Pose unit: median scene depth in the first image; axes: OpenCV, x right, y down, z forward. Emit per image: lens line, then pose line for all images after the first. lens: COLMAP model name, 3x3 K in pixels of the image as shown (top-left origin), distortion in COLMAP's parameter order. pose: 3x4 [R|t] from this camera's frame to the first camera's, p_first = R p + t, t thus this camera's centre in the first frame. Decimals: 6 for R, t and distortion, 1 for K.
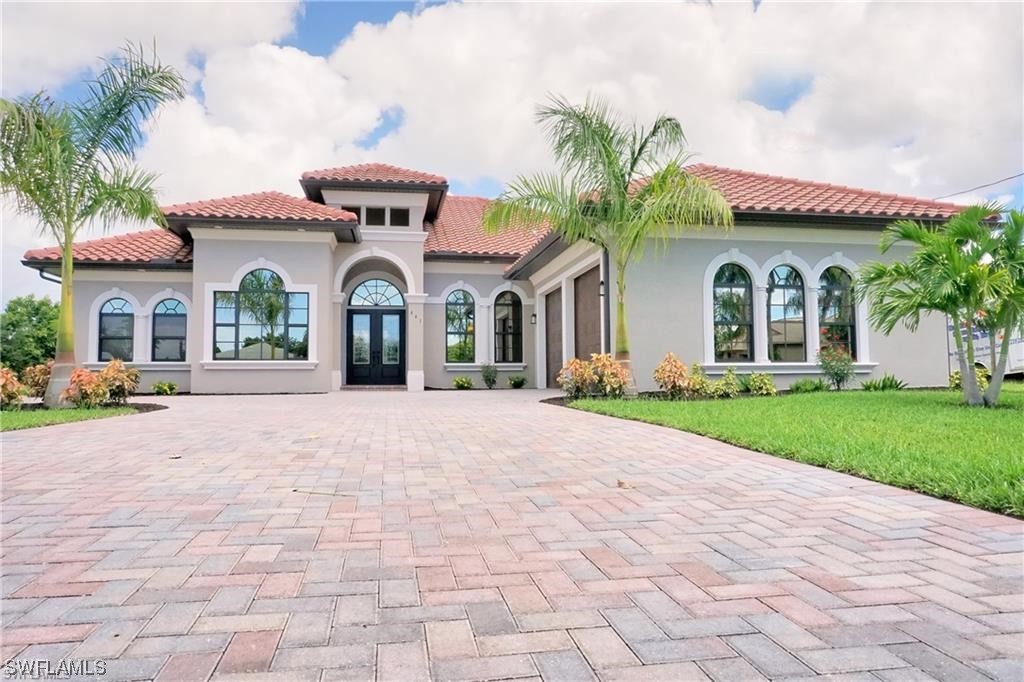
lens RADIAL K [[708.4, 0, 512.0], [0, 708.4, 339.0], [0, 0, 1]] dist [-0.031857, 0.016912]
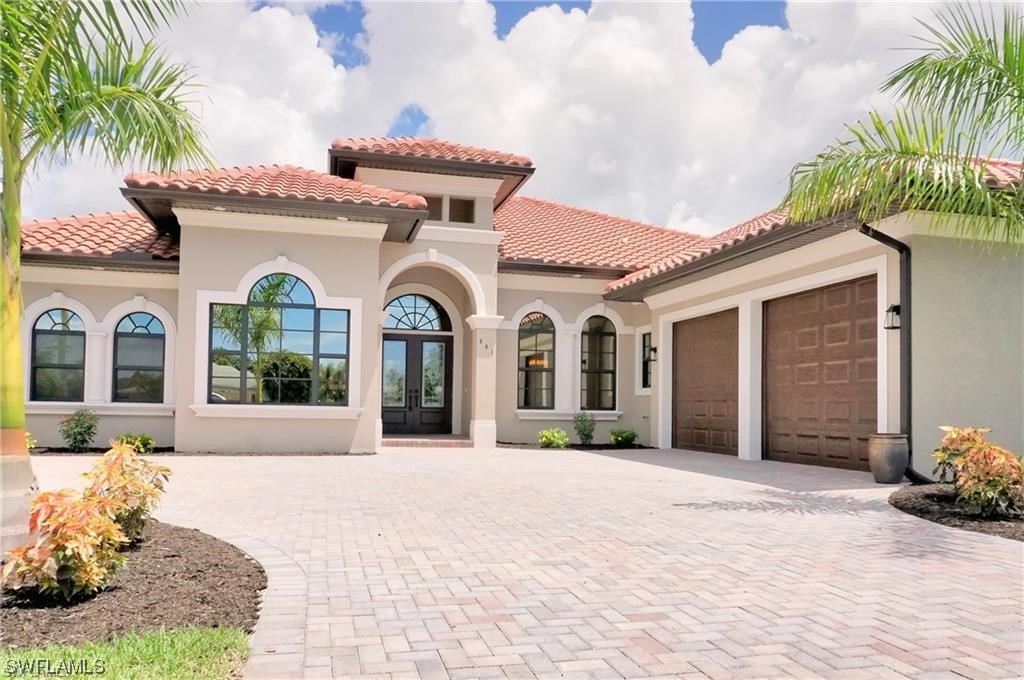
lens RADIAL K [[708.4, 0, 507.3], [0, 708.4, 394.9], [0, 0, 1]] dist [-0.031857, 0.016912]
pose [[0.995454, 0.021766, 0.092723, -0.182703], [-0.025980, 0.998672, 0.044485, -0.015289], [-0.091632, -0.046692, 0.994698, 0.266137]]
